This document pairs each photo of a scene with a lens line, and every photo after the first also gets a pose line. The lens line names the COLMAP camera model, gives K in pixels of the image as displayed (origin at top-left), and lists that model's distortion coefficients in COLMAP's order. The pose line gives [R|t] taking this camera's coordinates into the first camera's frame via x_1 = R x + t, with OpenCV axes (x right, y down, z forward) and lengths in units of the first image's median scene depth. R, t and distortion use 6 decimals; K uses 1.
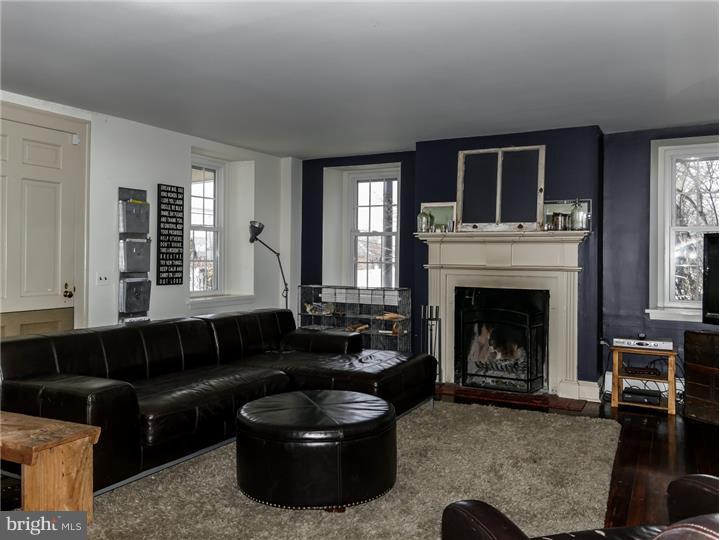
lens RADIAL K [[585.0, 0, 359.3], [0, 585.0, 268.9], [0, 0, 1]] dist [-0.015104, 0.040070]
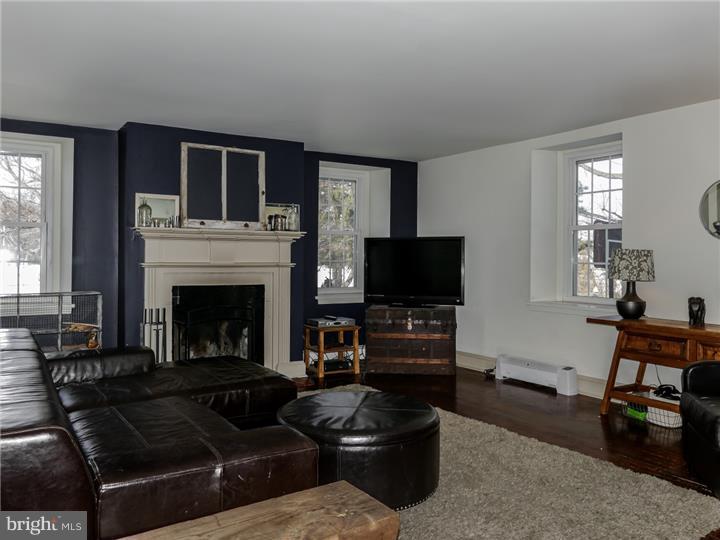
lens RADIAL K [[585.0, 0, 358.9], [0, 585.0, 264.0], [0, 0, 1]] dist [-0.015104, 0.040070]
pose [[0.501092, -0.015719, 0.865251, -0.524101], [0.016874, 0.999822, 0.008392, -0.008296], [-0.865230, 0.010396, 0.501268, 0.292171]]
